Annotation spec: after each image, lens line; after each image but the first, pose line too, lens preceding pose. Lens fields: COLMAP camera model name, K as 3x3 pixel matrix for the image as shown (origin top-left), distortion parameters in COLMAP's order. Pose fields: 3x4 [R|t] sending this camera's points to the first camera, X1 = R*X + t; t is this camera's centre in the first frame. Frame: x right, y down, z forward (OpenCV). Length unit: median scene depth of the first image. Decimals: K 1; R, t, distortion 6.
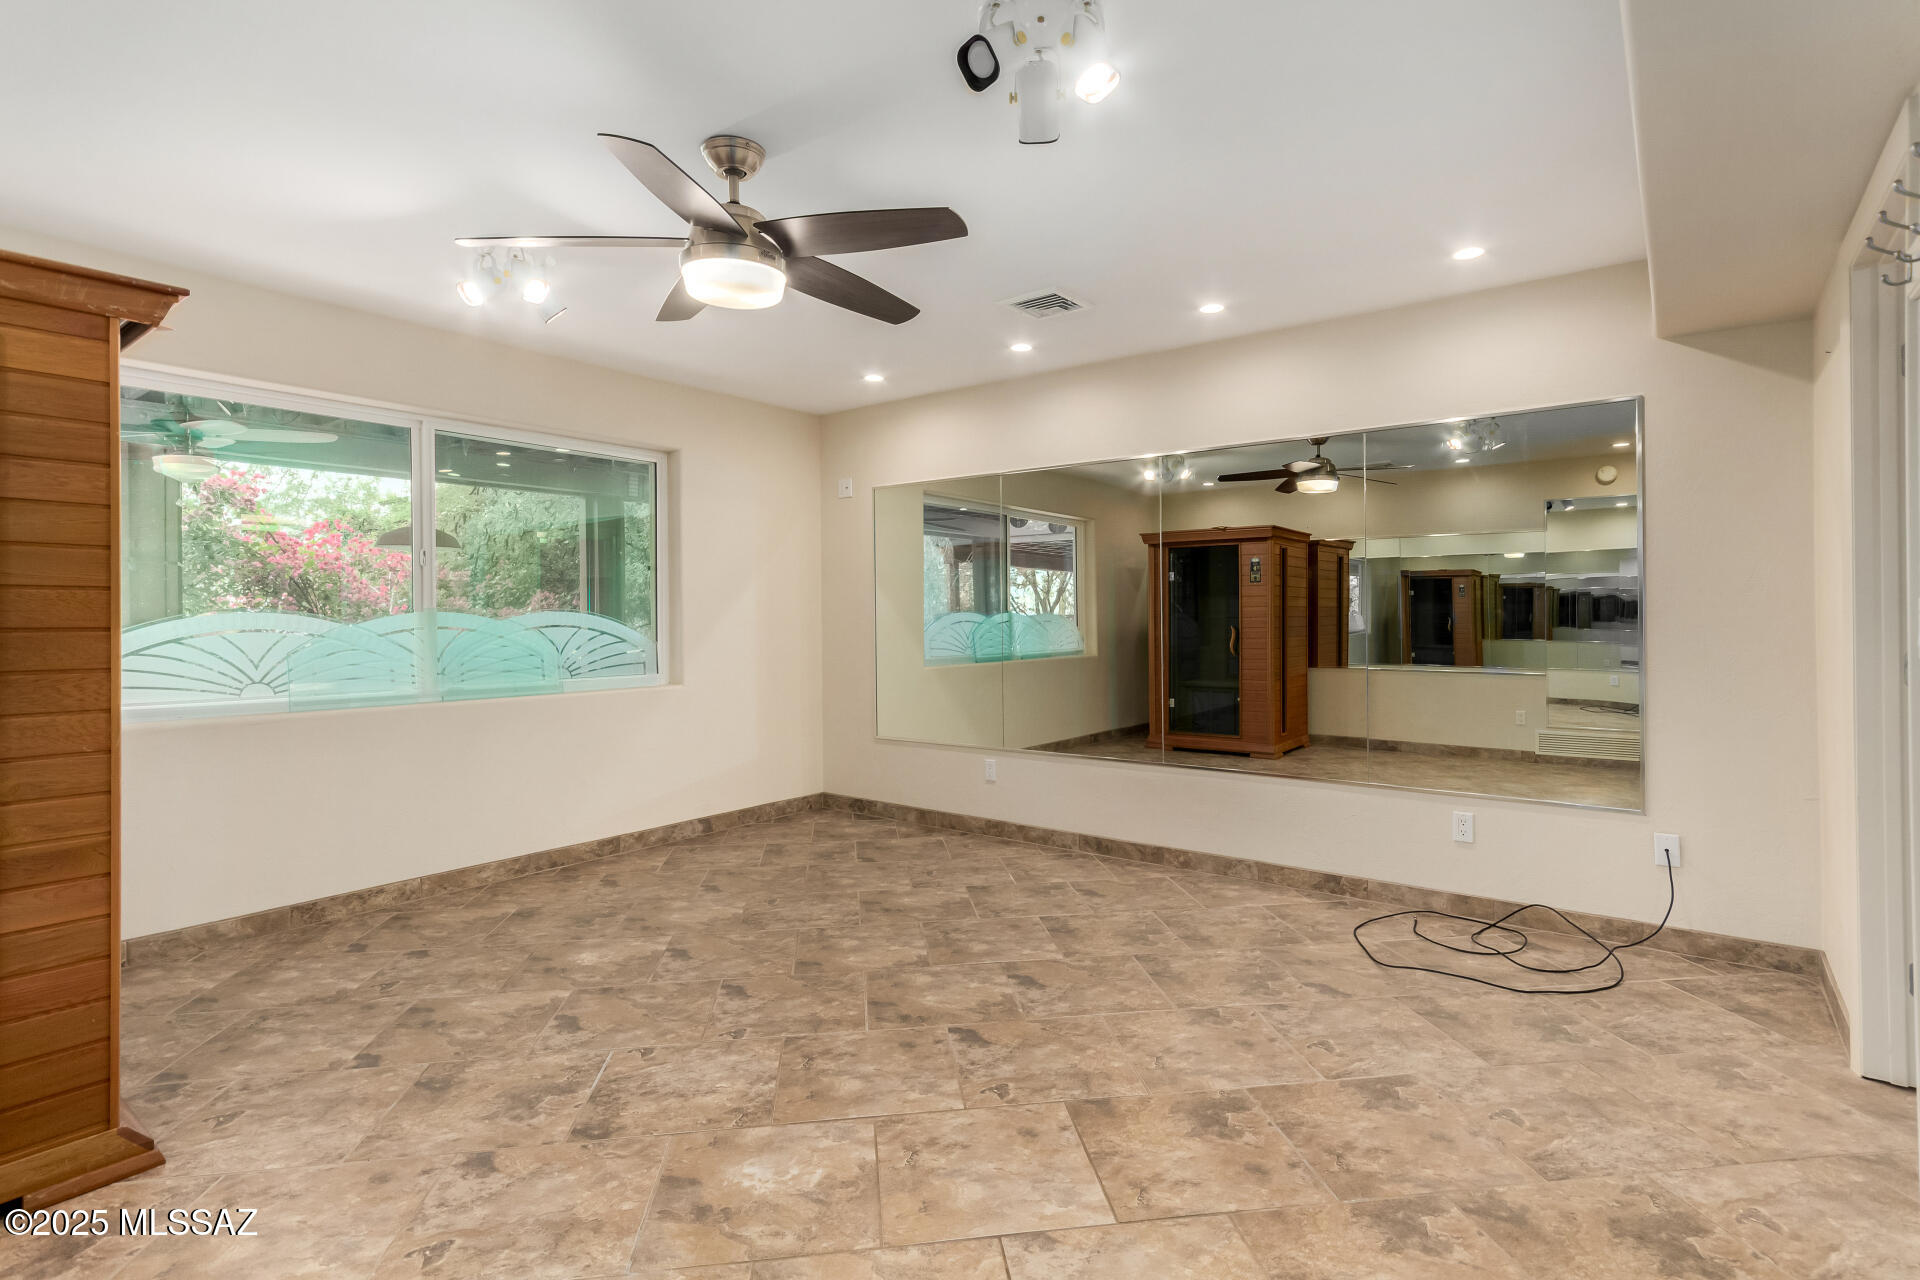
lens RADIAL K [[890.0, 0, 963.9], [0, 890.0, 611.4], [0, 0, 1]] dist [0.009098, -0.004670]
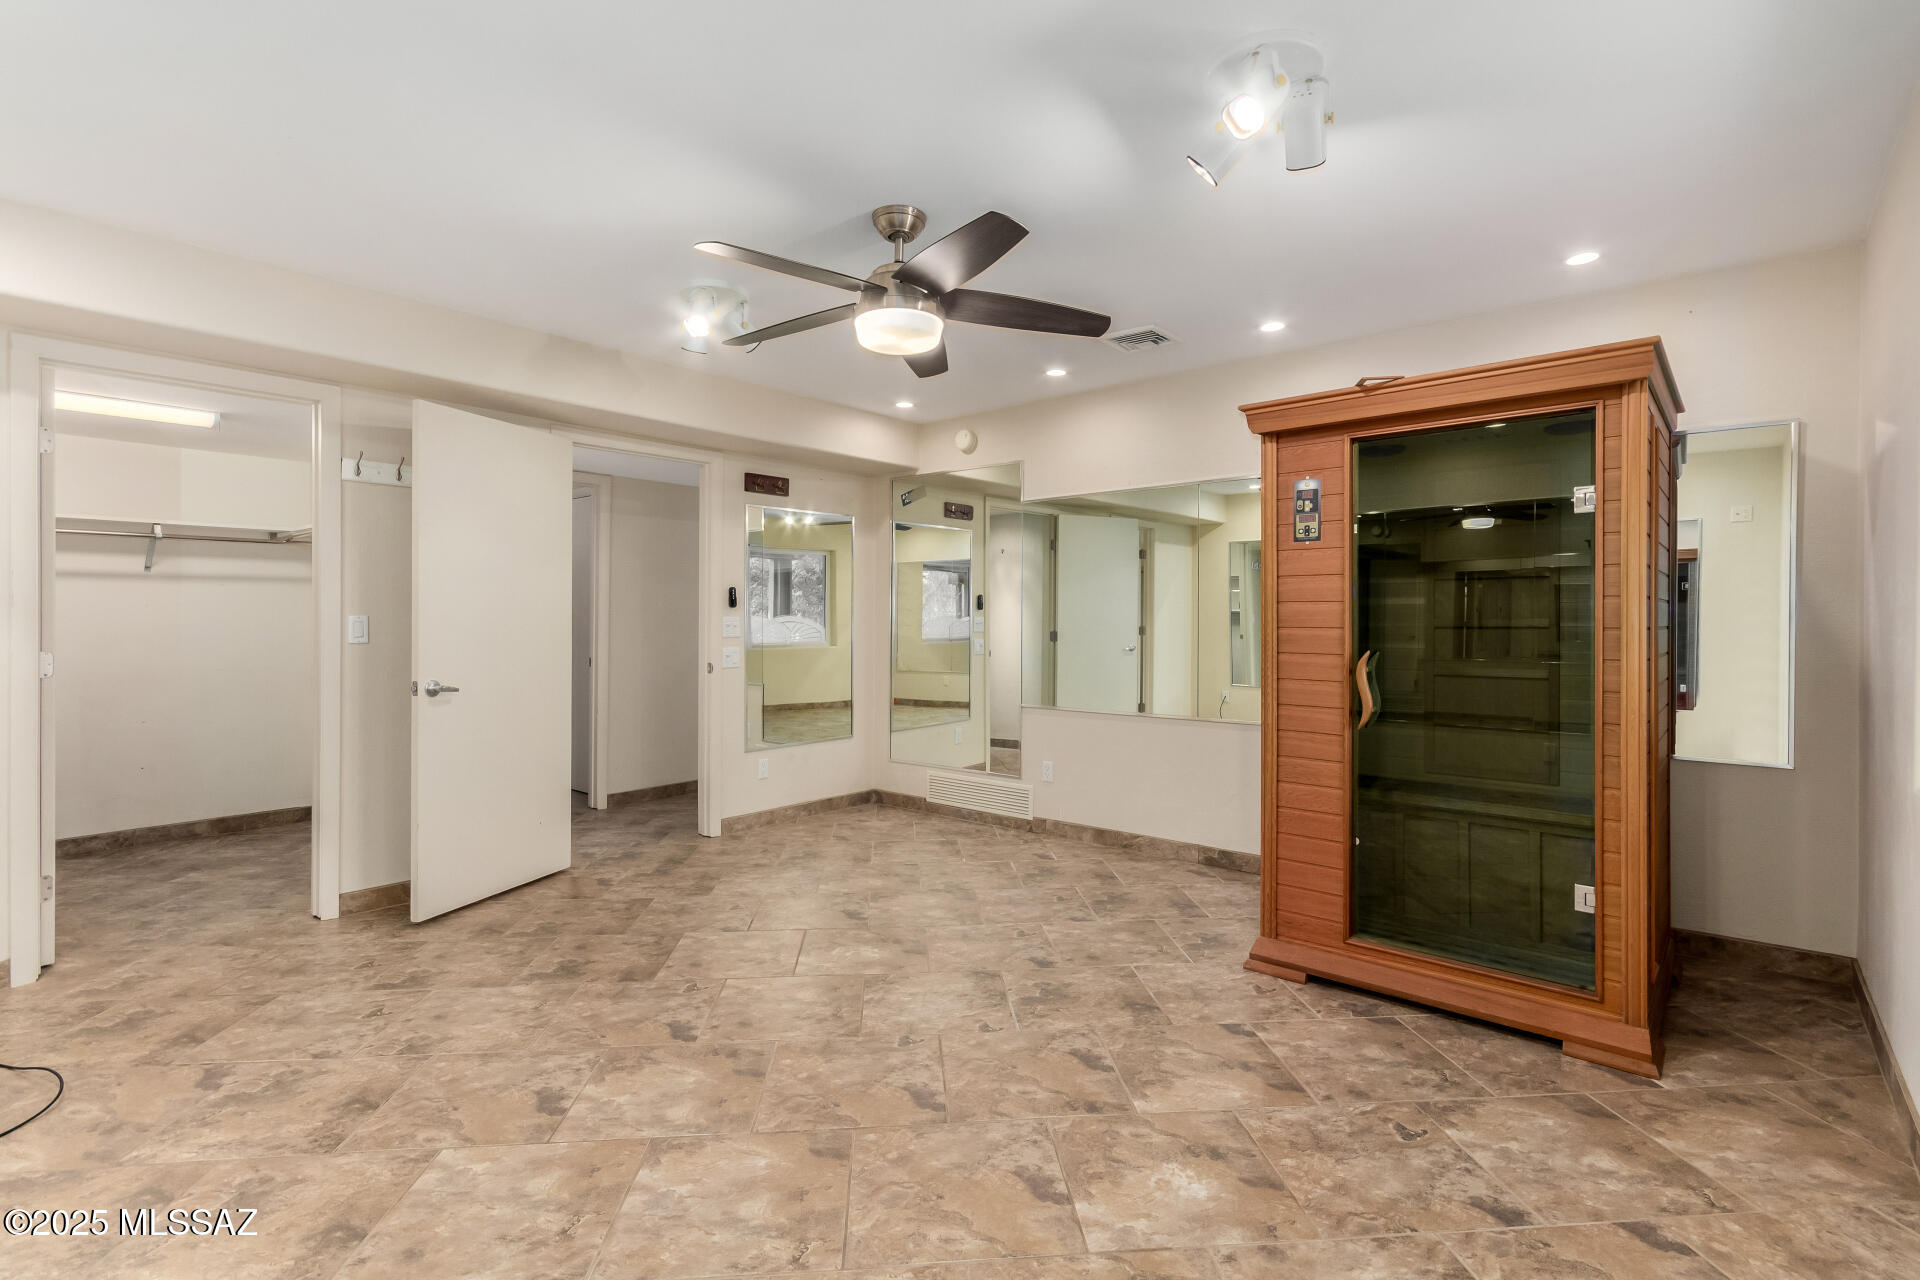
lens RADIAL K [[890.0, 0, 963.9], [0, 890.0, 611.4], [0, 0, 1]] dist [0.009098, -0.004670]
pose [[-0.998569, 0.004645, 0.053279, -0.365539], [0.003967, 0.999910, -0.012821, 0.004266], [-0.053334, -0.012591, -0.998497, 1.955041]]
